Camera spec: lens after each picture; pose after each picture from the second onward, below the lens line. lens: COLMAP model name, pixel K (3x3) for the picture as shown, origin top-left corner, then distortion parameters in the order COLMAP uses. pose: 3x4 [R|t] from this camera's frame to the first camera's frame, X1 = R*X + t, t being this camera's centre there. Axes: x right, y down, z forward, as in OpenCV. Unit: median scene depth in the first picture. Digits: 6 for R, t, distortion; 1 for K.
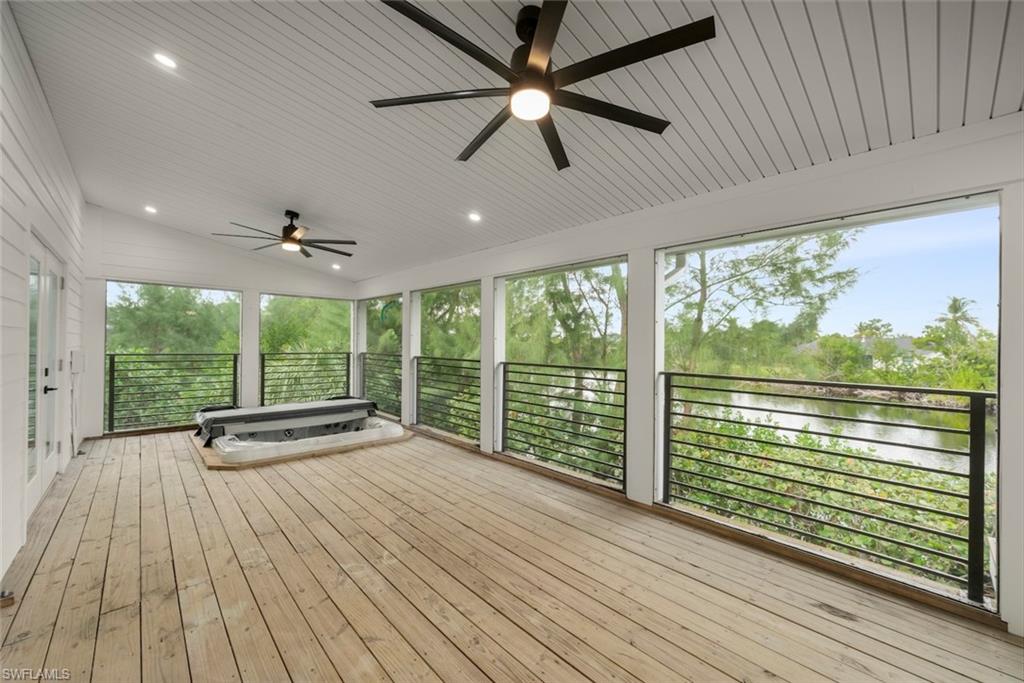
lens RADIAL K [[400.2, 0, 512.0], [0, 400.2, 341.5], [0, 0, 1]] dist [-0.017730, -0.000051]
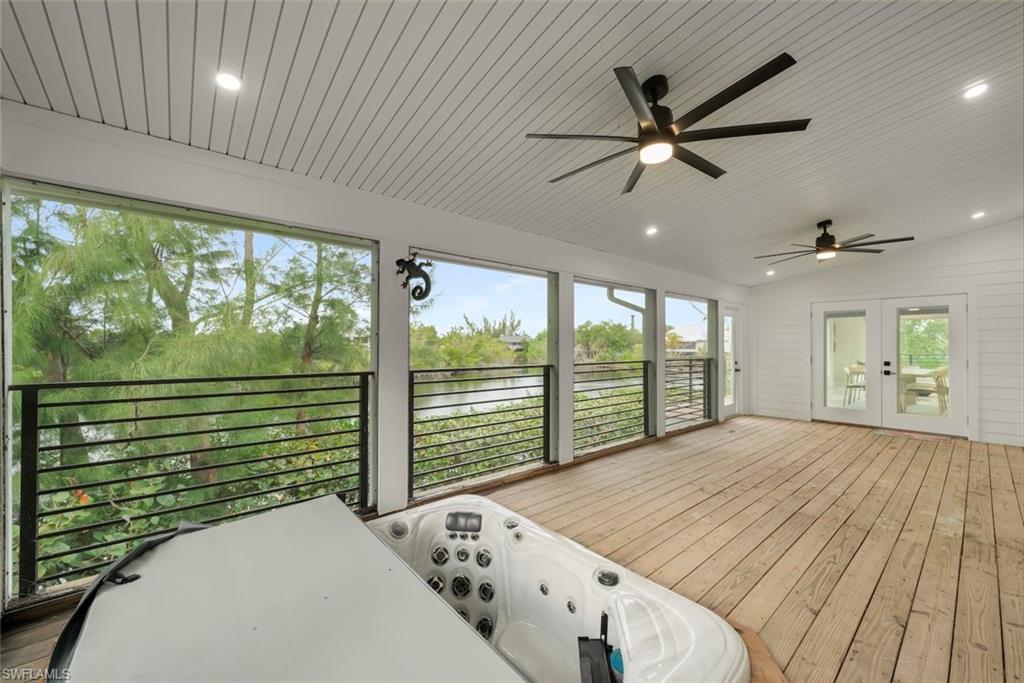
lens RADIAL K [[401.5, 0, 515.6], [0, 401.5, 350.0], [0, 0, 1]] dist [0.000368, -0.000068]
pose [[0.040176, -0.025159, 0.998876, -1.135188], [-0.011225, 0.999609, 0.025629, -0.008801], [-0.999130, -0.012242, 0.039878, 1.241081]]
